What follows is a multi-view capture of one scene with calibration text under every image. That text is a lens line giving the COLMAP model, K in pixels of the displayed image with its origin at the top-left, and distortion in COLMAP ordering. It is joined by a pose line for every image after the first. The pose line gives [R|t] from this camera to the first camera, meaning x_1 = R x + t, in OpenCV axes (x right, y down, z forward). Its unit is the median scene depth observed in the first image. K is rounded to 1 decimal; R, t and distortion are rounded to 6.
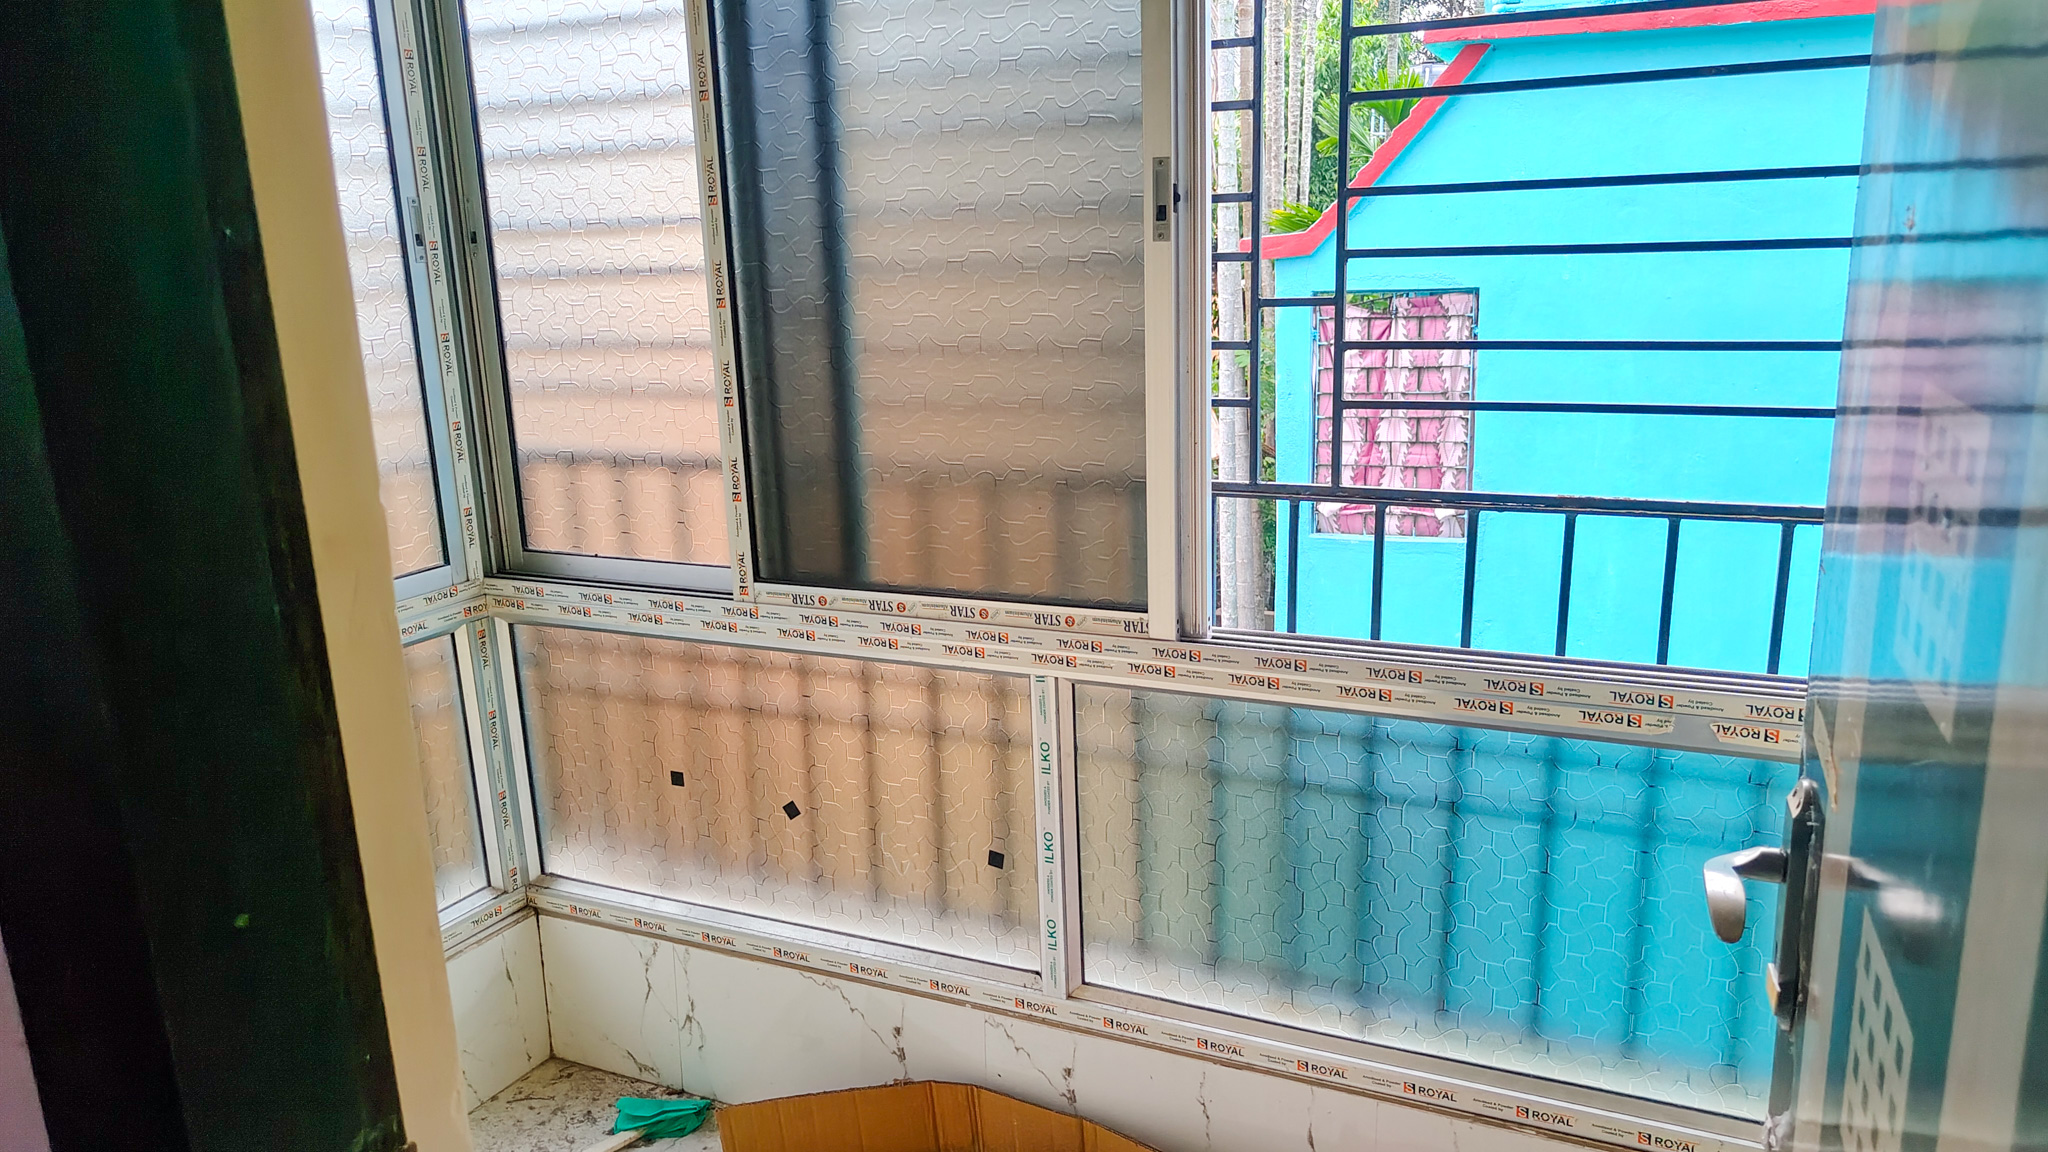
lens RADIAL K [[1460.8, 0, 1028.2], [0, 1460.8, 581.1], [0, 0, 1]] dist [0.032887, -0.037984]
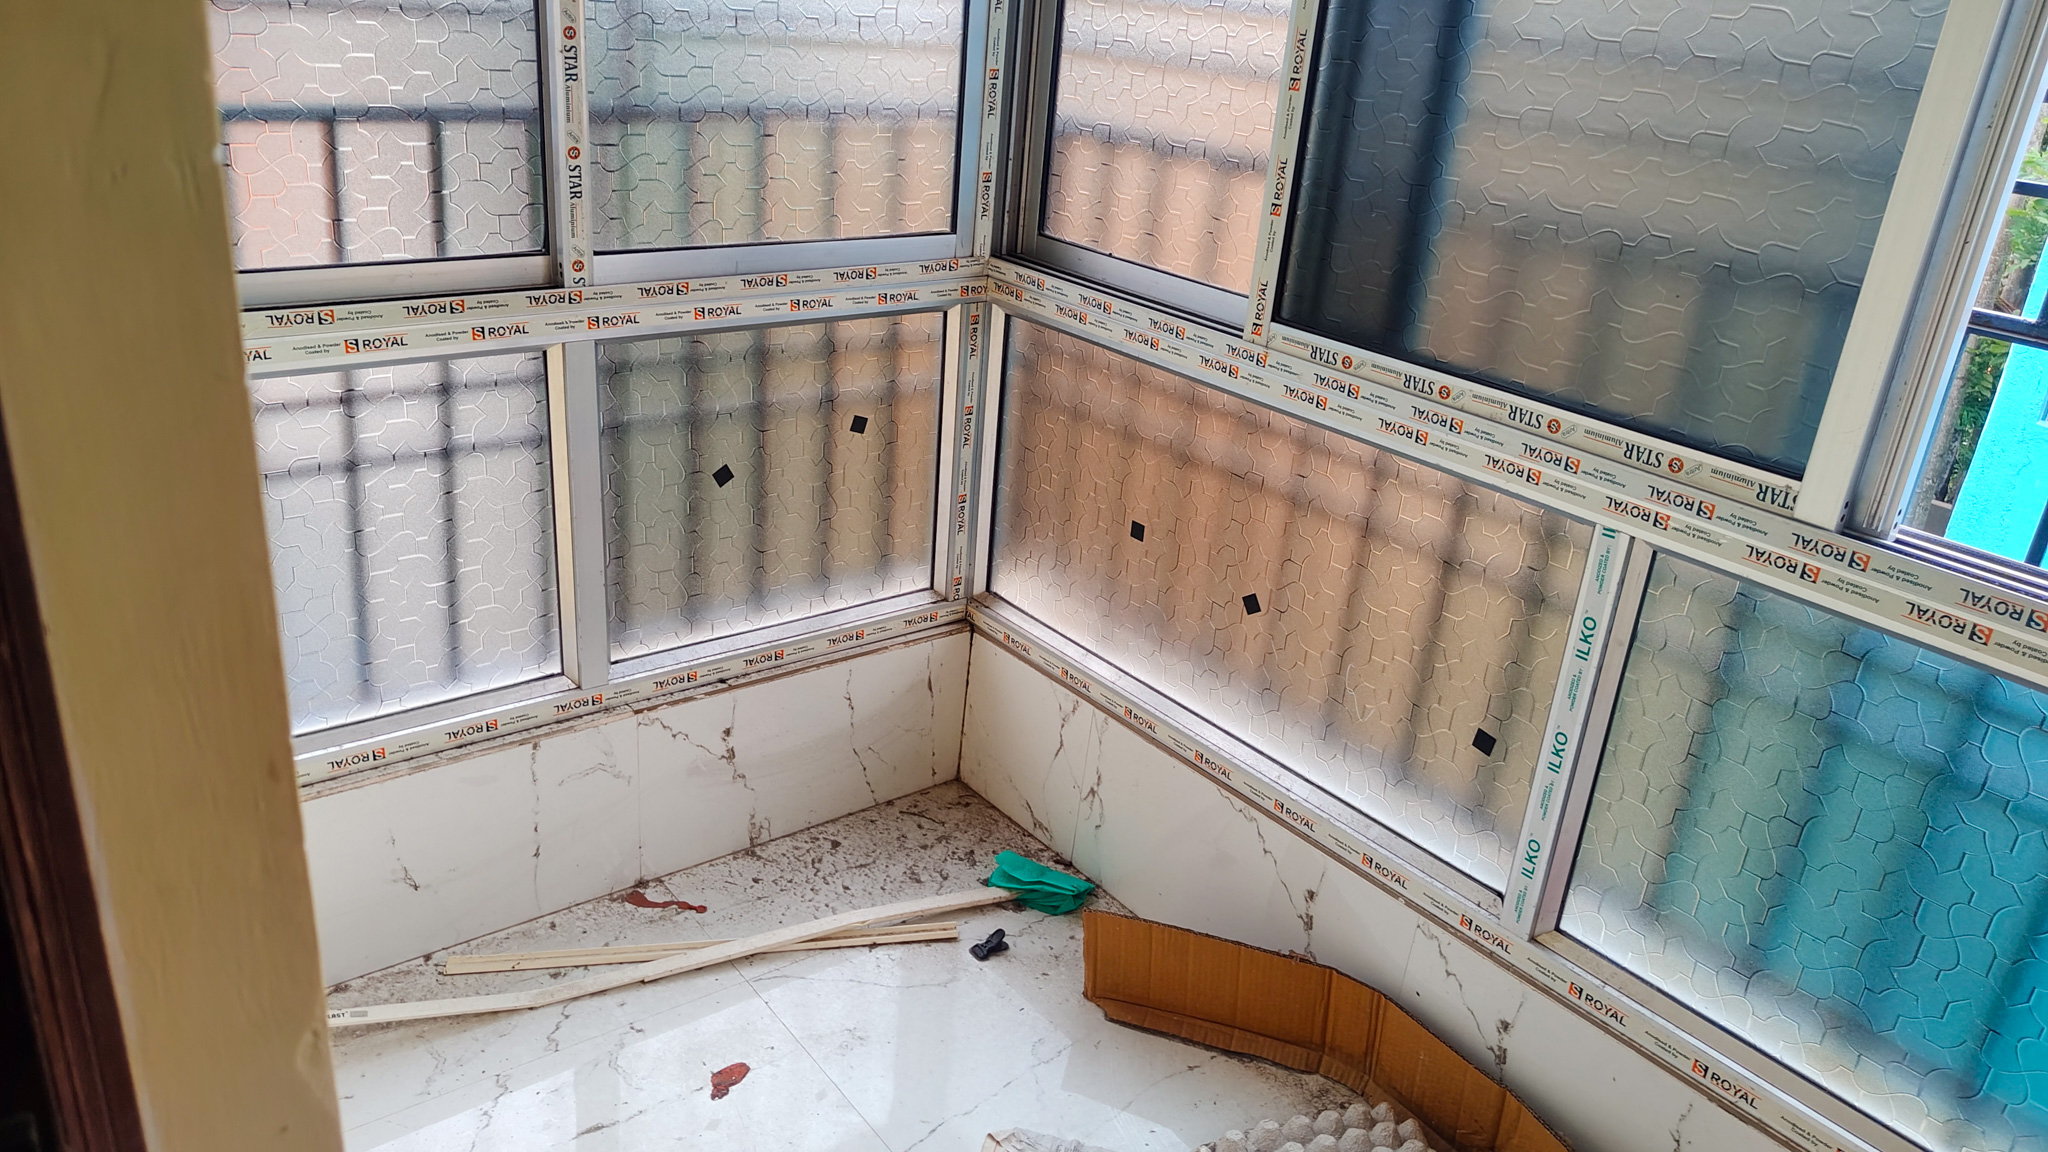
lens RADIAL K [[1460.8, 0, 1031.3], [0, 1460.8, 531.1], [0, 0, 1]] dist [0.032887, -0.037984]
pose [[0.901195, 0.262146, -0.345148, 0.000679], [-0.217663, 0.962381, 0.162618, 0.009367], [0.374793, -0.071424, 0.924353, 0.198905]]
